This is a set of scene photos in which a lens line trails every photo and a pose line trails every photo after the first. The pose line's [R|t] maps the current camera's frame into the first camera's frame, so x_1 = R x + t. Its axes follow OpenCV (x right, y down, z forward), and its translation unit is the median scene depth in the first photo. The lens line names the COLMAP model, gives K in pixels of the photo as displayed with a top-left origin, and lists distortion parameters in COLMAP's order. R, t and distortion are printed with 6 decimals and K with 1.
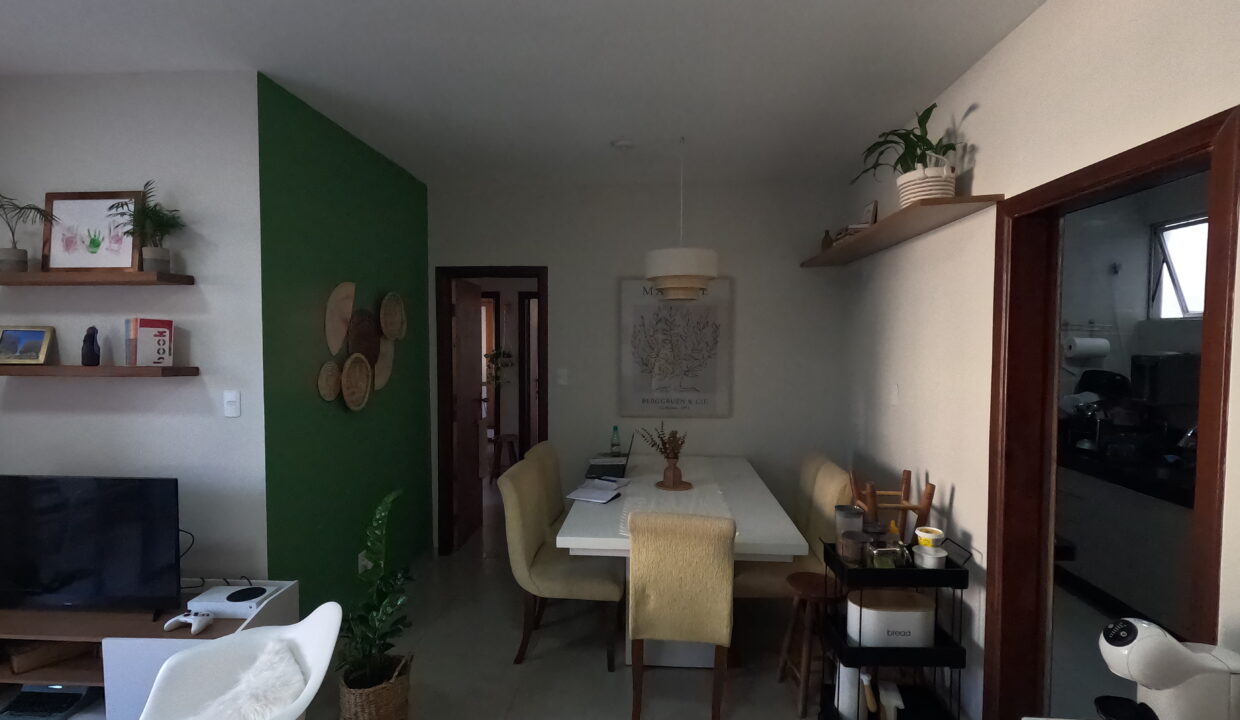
lens RADIAL K [[595.8, 0, 621.7], [0, 595.8, 357.5], [0, 0, 1]] dist [0.002496, 0.001327]
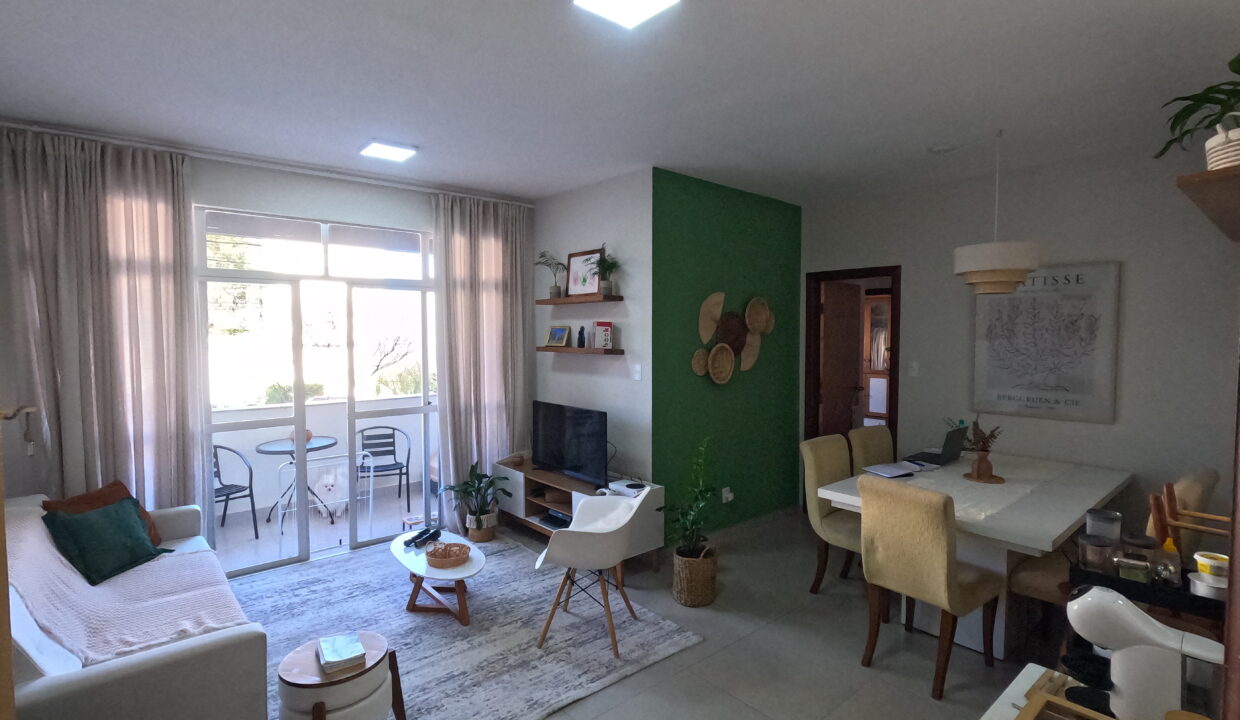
lens RADIAL K [[595.8, 0, 621.7], [0, 595.8, 357.5], [0, 0, 1]] dist [0.002496, 0.001327]
pose [[0.707542, 0.028498, -0.706096, 0.473969], [-0.022286, 0.999589, 0.018012, 0.007750], [0.706320, 0.002992, 0.707887, -0.193268]]
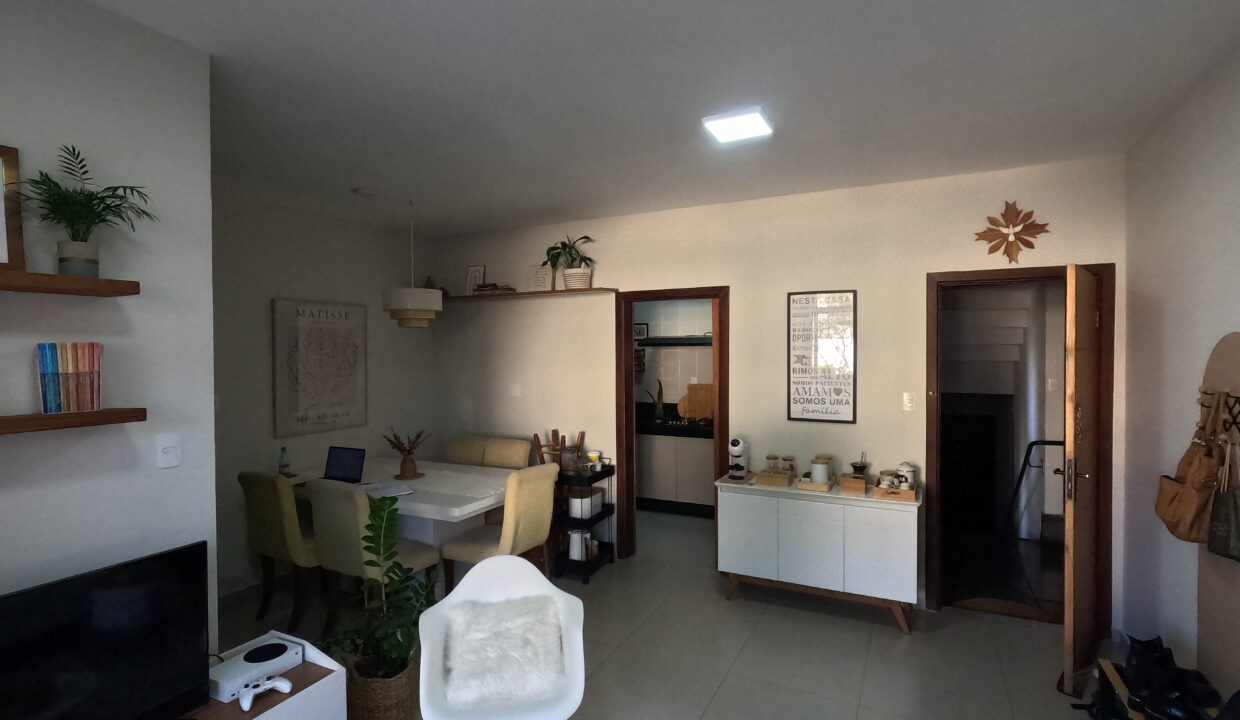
lens RADIAL K [[595.8, 0, 621.7], [0, 595.8, 357.5], [0, 0, 1]] dist [0.002496, 0.001327]
pose [[0.382953, -0.017740, 0.923598, -1.166740], [0.039757, 0.999206, 0.002708, -0.024564], [-0.922912, 0.035682, 0.383354, 0.137767]]
